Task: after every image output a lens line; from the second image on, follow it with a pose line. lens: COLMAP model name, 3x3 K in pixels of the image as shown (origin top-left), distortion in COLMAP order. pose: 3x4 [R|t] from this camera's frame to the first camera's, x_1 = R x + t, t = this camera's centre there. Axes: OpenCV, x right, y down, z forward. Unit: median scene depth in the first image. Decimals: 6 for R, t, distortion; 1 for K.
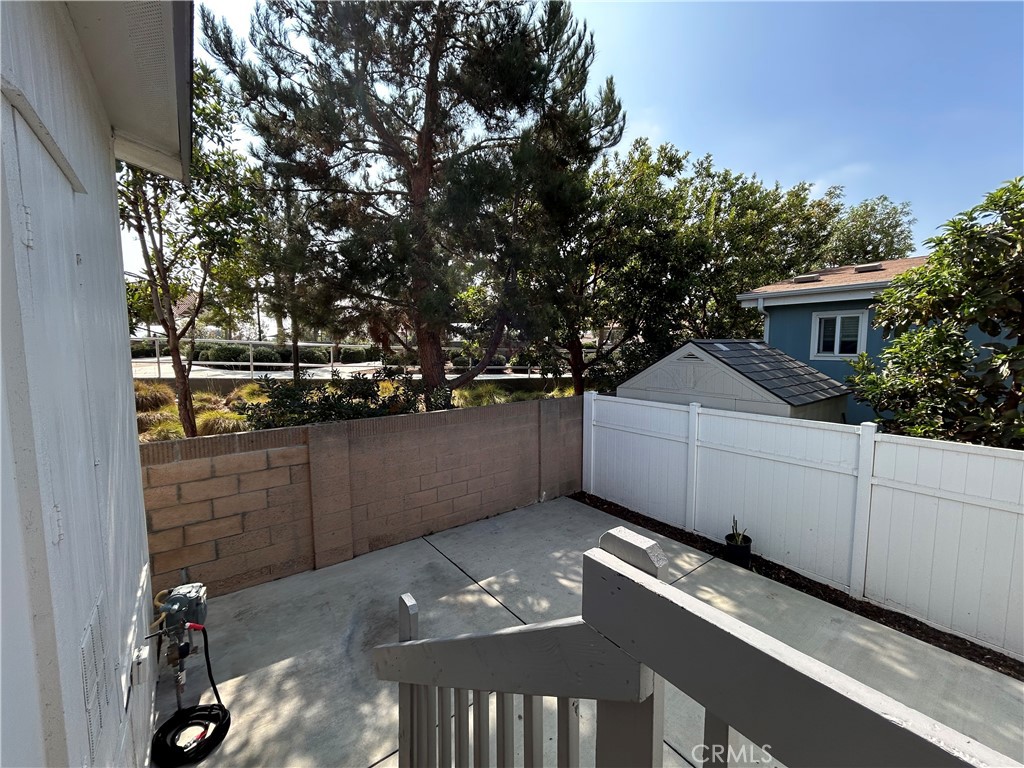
lens RADIAL K [[416.5, 0, 512.0], [0, 416.5, 384.0], [0, 0, 1]] dist [-0.000736, 0.000768]
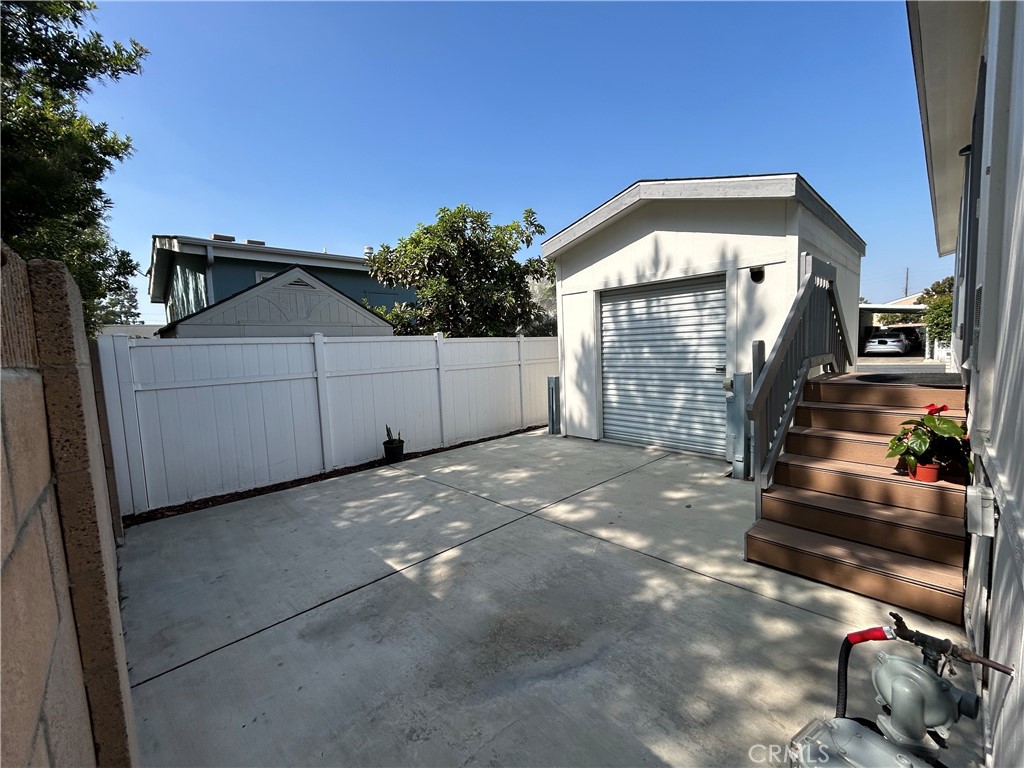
lens RADIAL K [[416.5, 0, 512.0], [0, 416.5, 384.0], [0, 0, 1]] dist [-0.000736, 0.000768]
pose [[-0.110866, -0.076171, 0.990912, -0.725175], [0.132336, 0.987048, 0.090680, 0.174142], [-0.984985, 0.141187, -0.099350, 0.890091]]
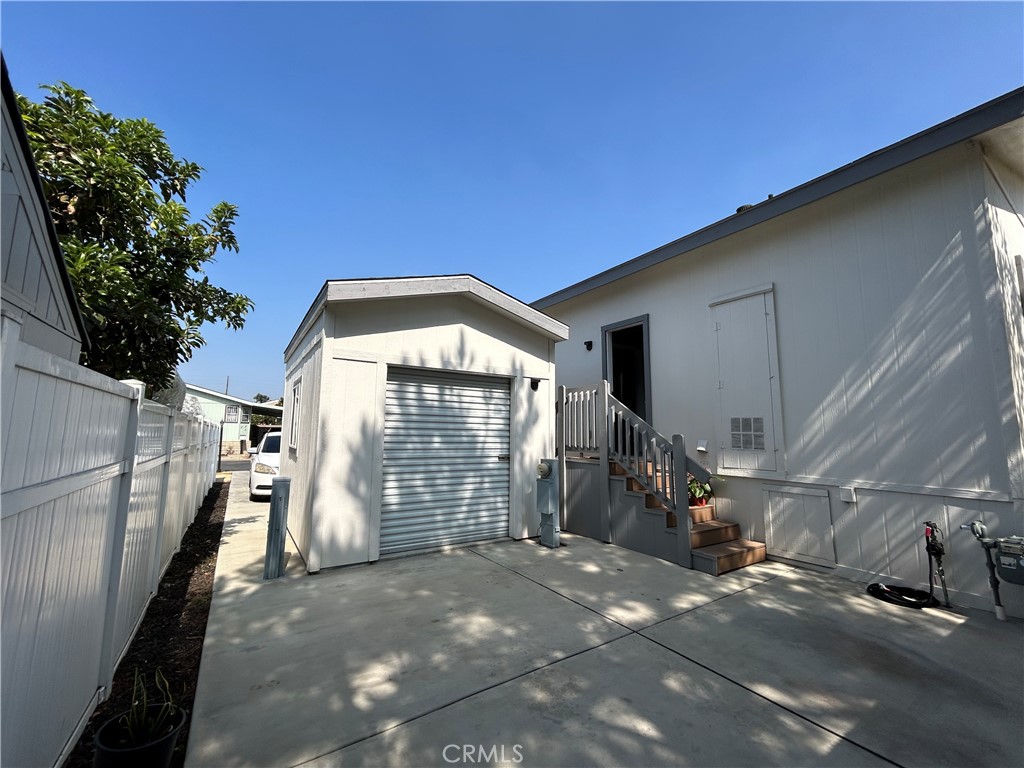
lens RADIAL K [[416.5, 0, 512.0], [0, 416.5, 384.0], [0, 0, 1]] dist [-0.000736, 0.000768]
pose [[-0.997010, 0.007890, 0.076865, 0.243919], [0.005749, 0.999590, -0.028033, 0.115557], [-0.077055, -0.027507, -0.996647, 1.541148]]
